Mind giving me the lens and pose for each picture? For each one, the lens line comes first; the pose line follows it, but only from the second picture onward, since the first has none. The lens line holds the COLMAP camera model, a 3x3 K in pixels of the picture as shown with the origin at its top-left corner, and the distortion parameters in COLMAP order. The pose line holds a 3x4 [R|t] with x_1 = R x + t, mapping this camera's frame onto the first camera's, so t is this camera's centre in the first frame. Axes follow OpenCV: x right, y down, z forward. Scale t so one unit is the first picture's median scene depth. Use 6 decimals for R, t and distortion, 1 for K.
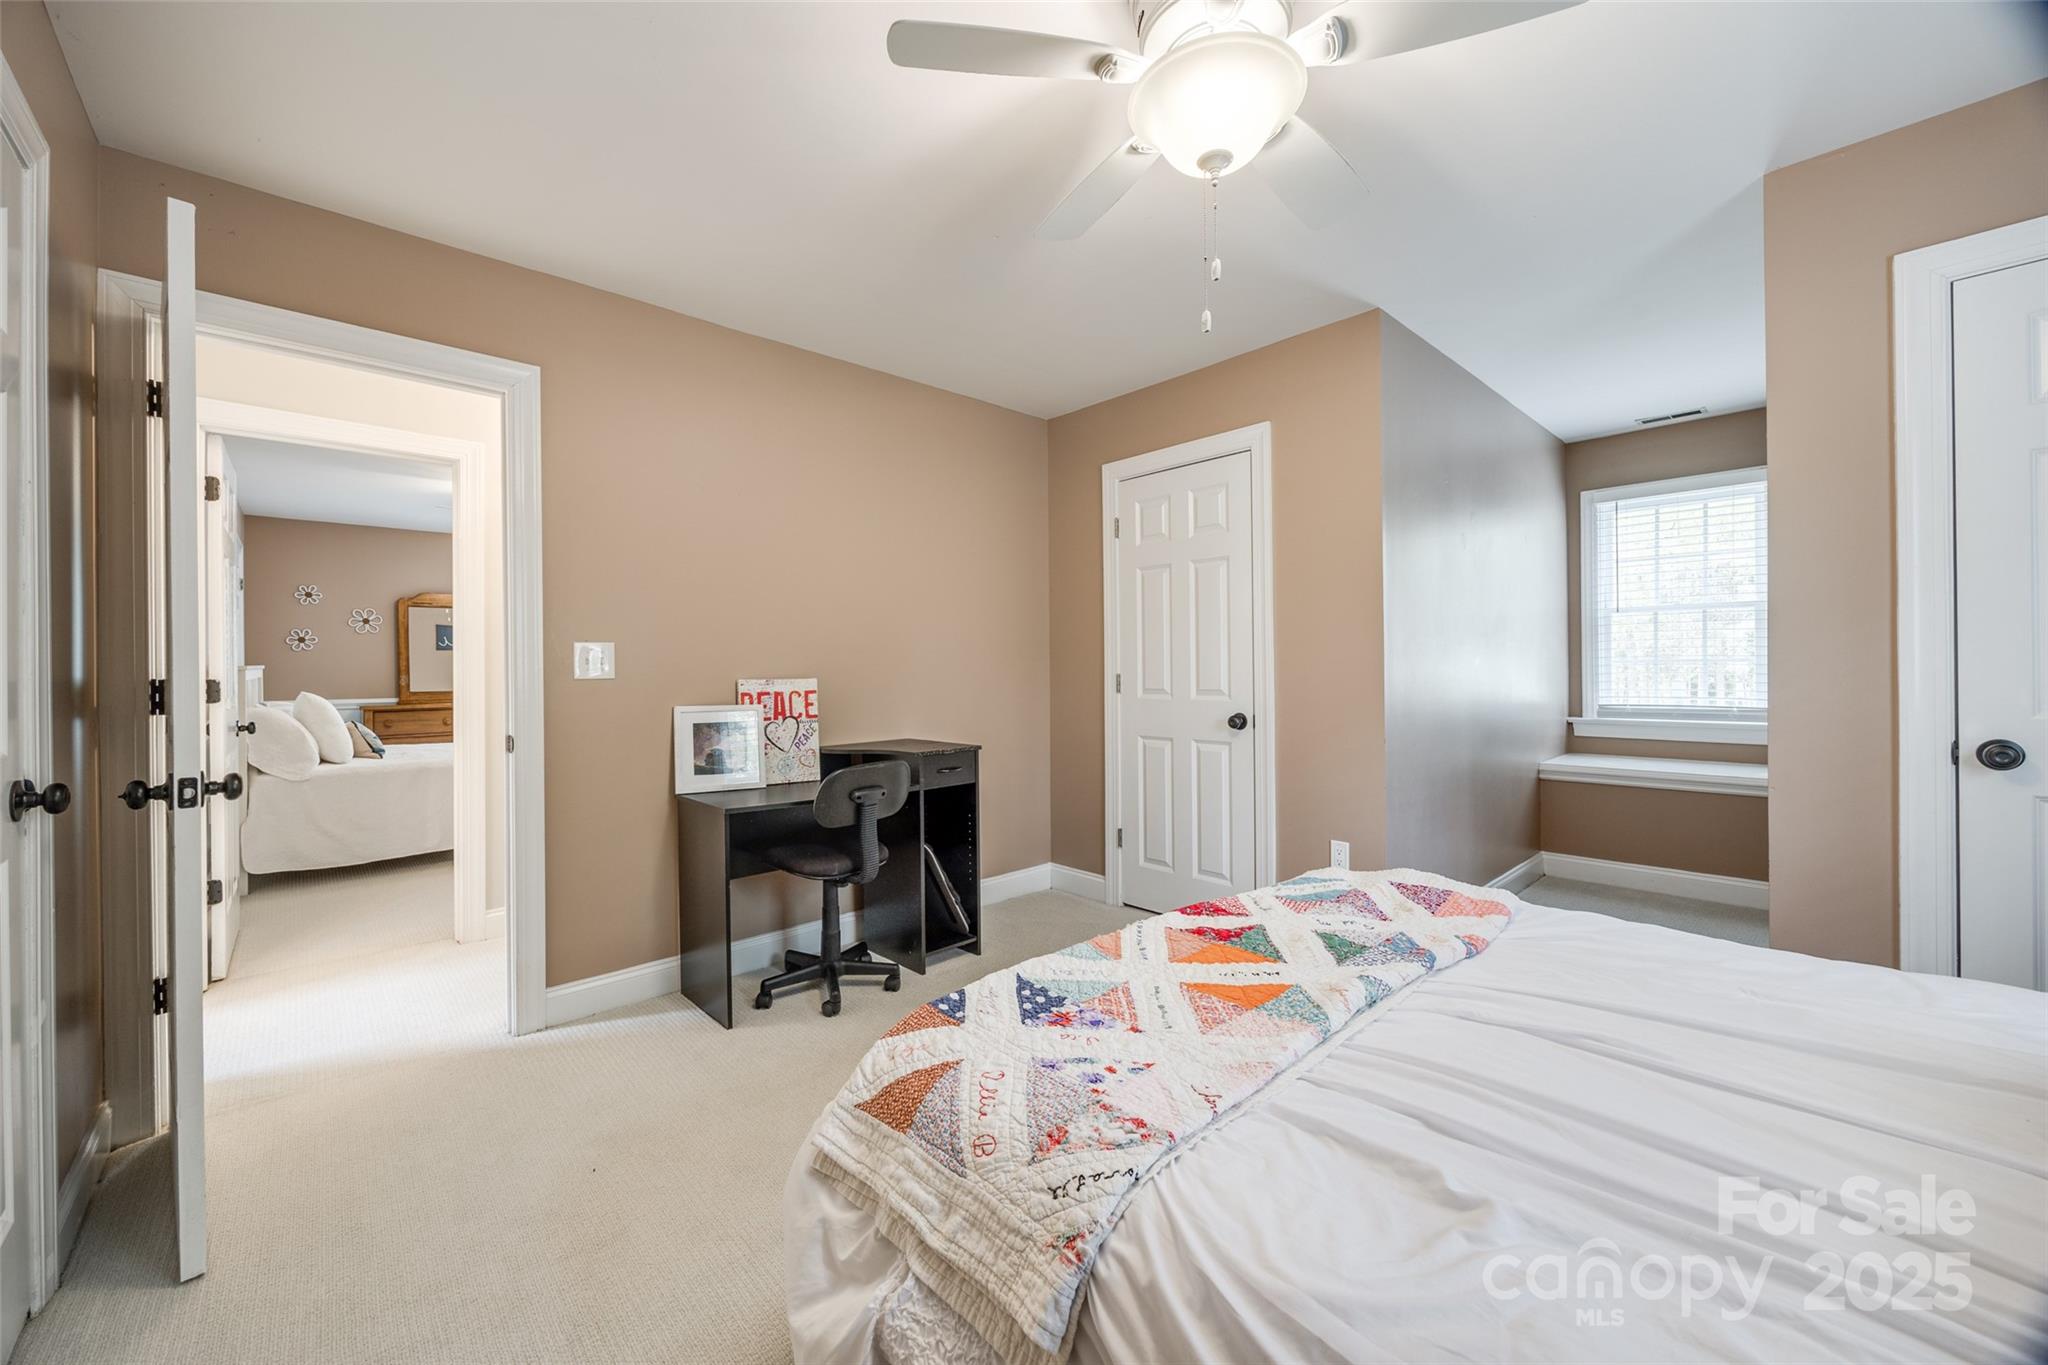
lens RADIAL K [[799.7, 0, 1023.0], [0, 799.7, 669.3], [0, 0, 1]] dist [0.000768, 0.000022]
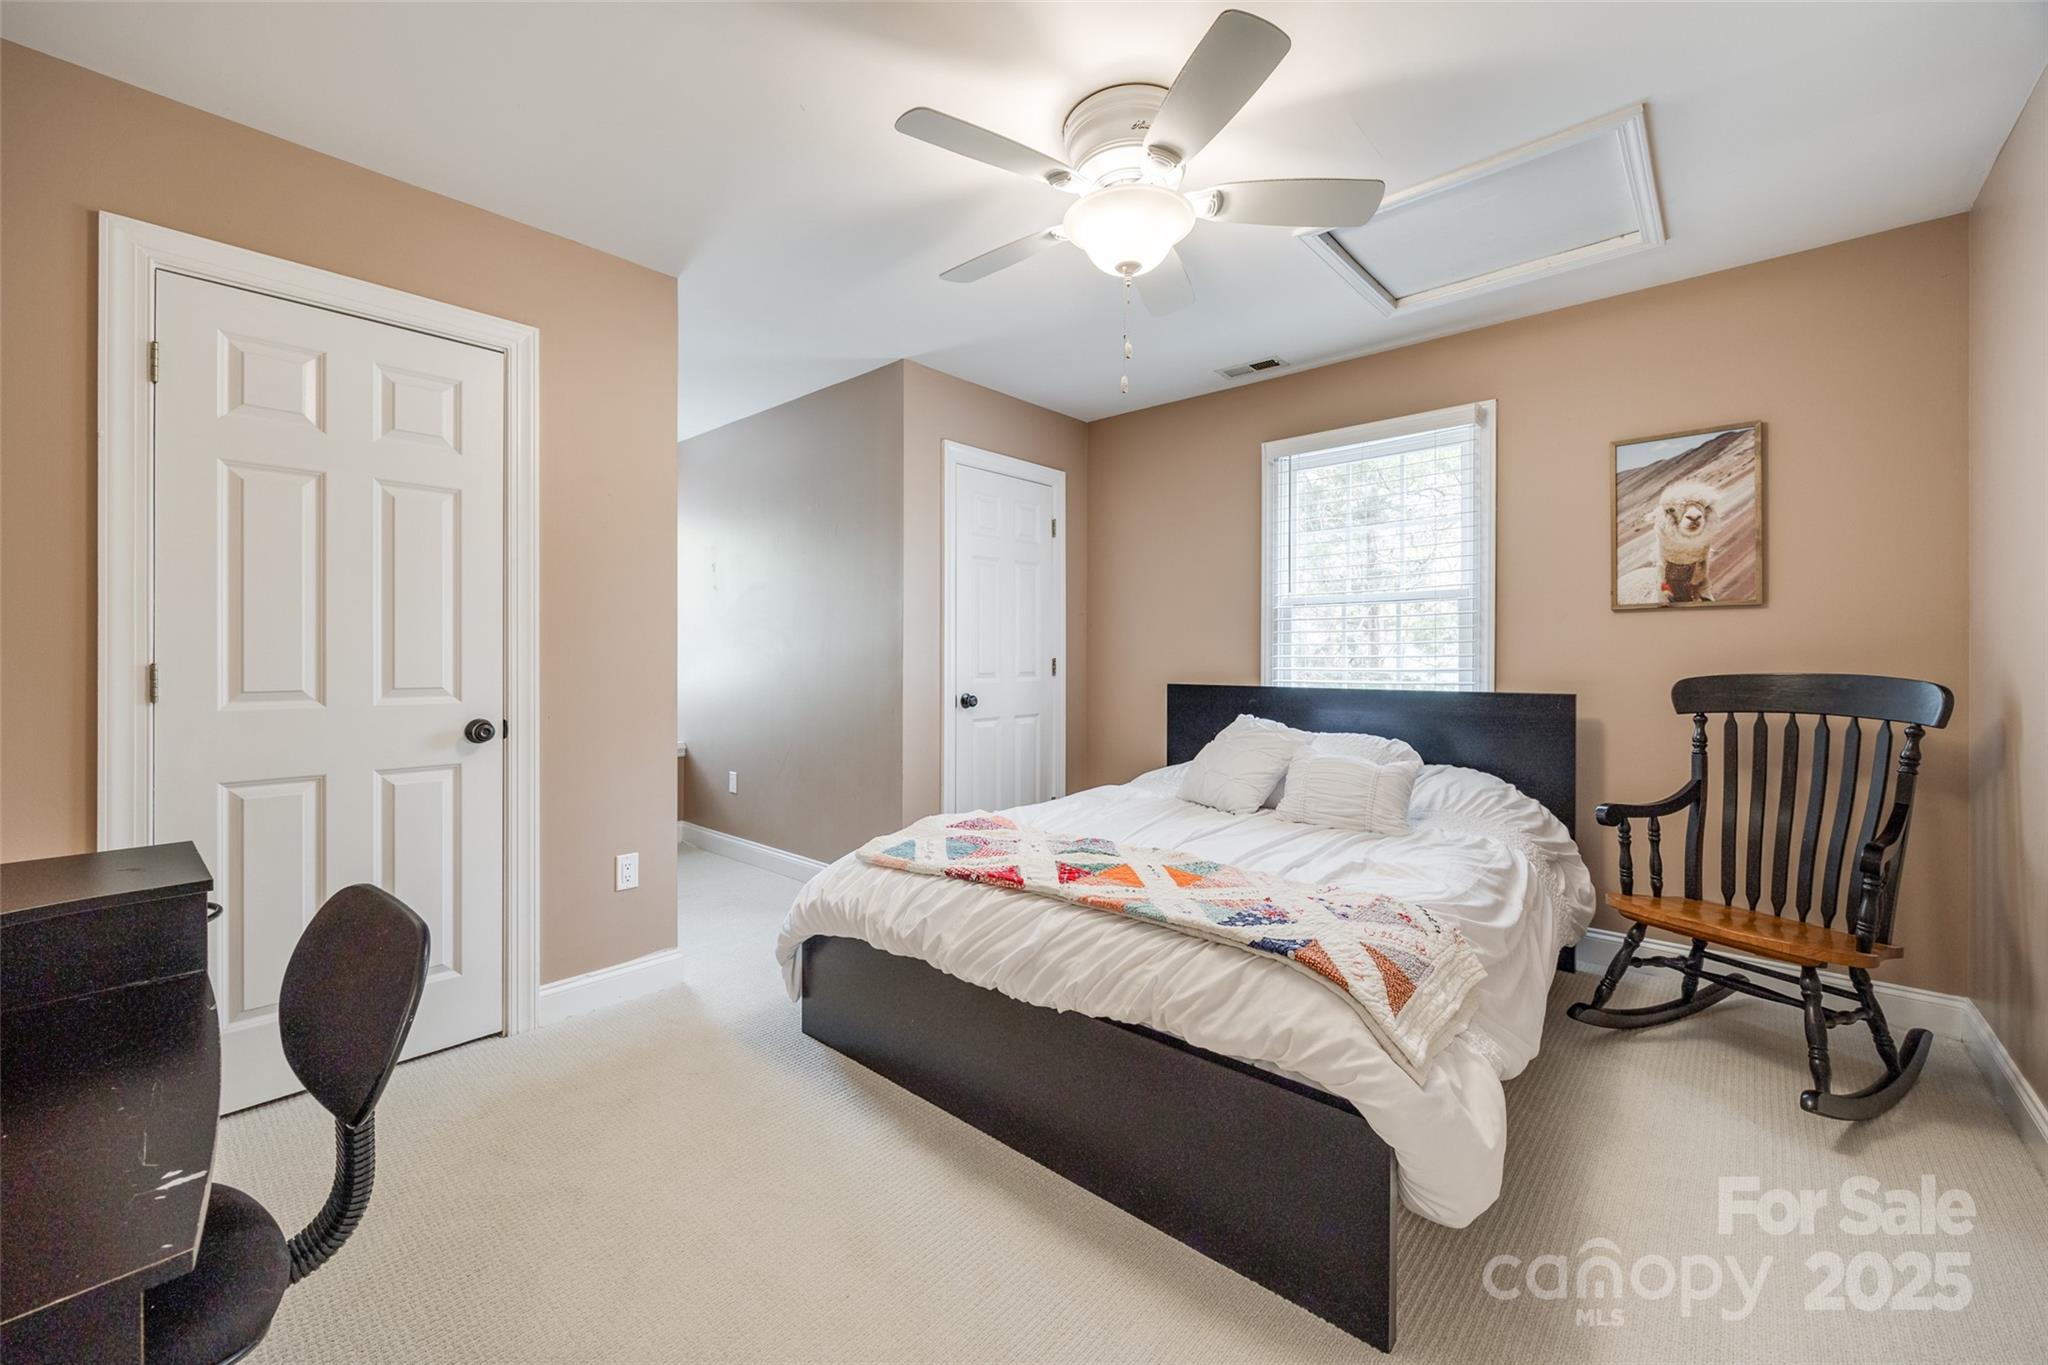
lens RADIAL K [[799.7, 0, 1023.0], [0, 799.7, 669.3], [0, 0, 1]] dist [0.000768, 0.000022]
pose [[-0.110241, -0.005434, 0.993890, -3.037488], [-0.001853, 0.999984, 0.005262, 0.044489], [-0.993903, -0.001262, -0.110249, 3.843826]]
